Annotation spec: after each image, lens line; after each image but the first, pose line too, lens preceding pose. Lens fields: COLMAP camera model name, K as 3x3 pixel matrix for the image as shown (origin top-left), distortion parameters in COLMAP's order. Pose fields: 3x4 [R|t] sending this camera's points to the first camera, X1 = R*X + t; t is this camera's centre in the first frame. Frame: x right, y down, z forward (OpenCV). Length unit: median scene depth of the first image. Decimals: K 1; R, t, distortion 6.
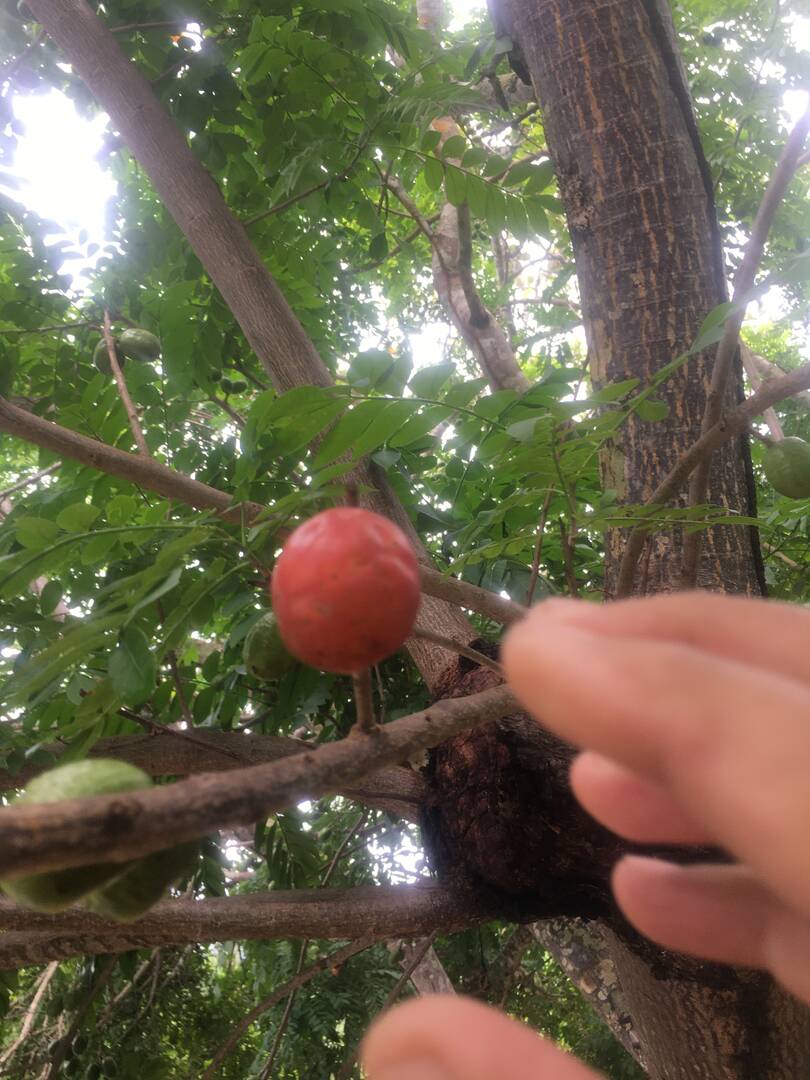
lens RADIAL K [[905.5, 0, 397.3], [0, 905.5, 540.4], [0, 0, 1]] dist [0.038963, -0.061813]
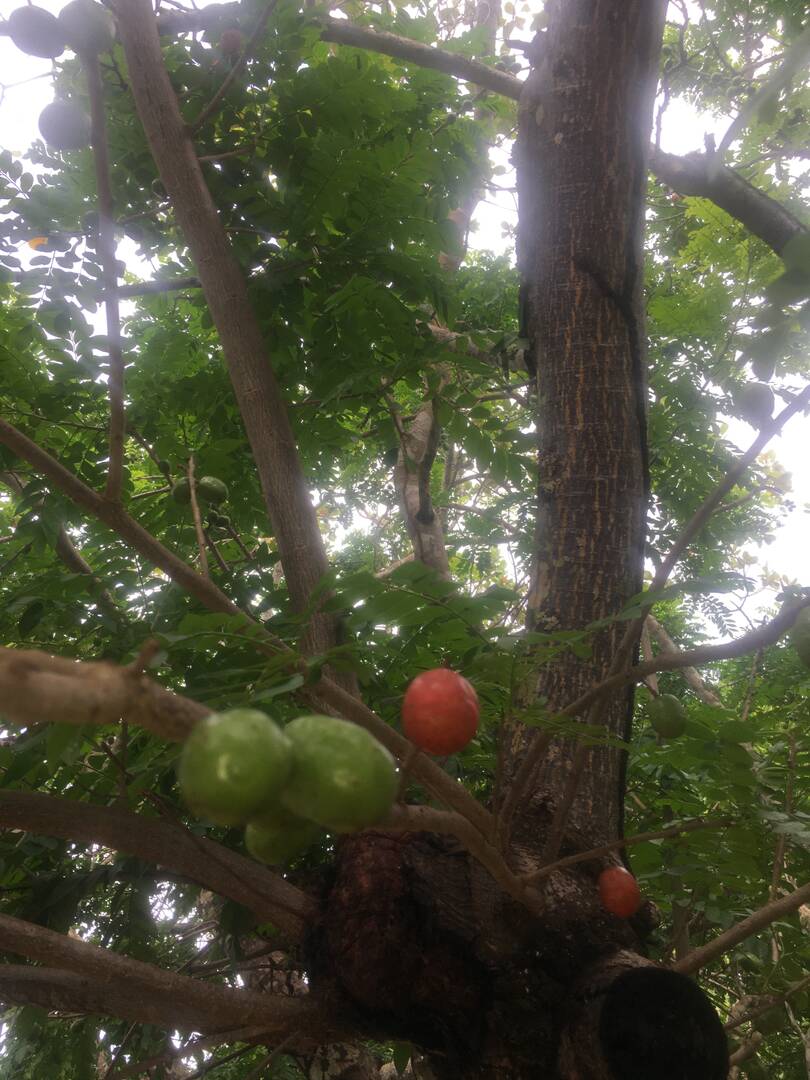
lens RADIAL K [[905.5, 0, 410.6], [0, 905.5, 539.6], [0, 0, 1]] dist [0.038963, -0.061813]
pose [[0.954018, 0.281155, 0.103931, -0.100352], [-0.257073, 0.945748, -0.198684, 0.025880], [-0.154154, 0.162830, 0.974537, -0.213615]]
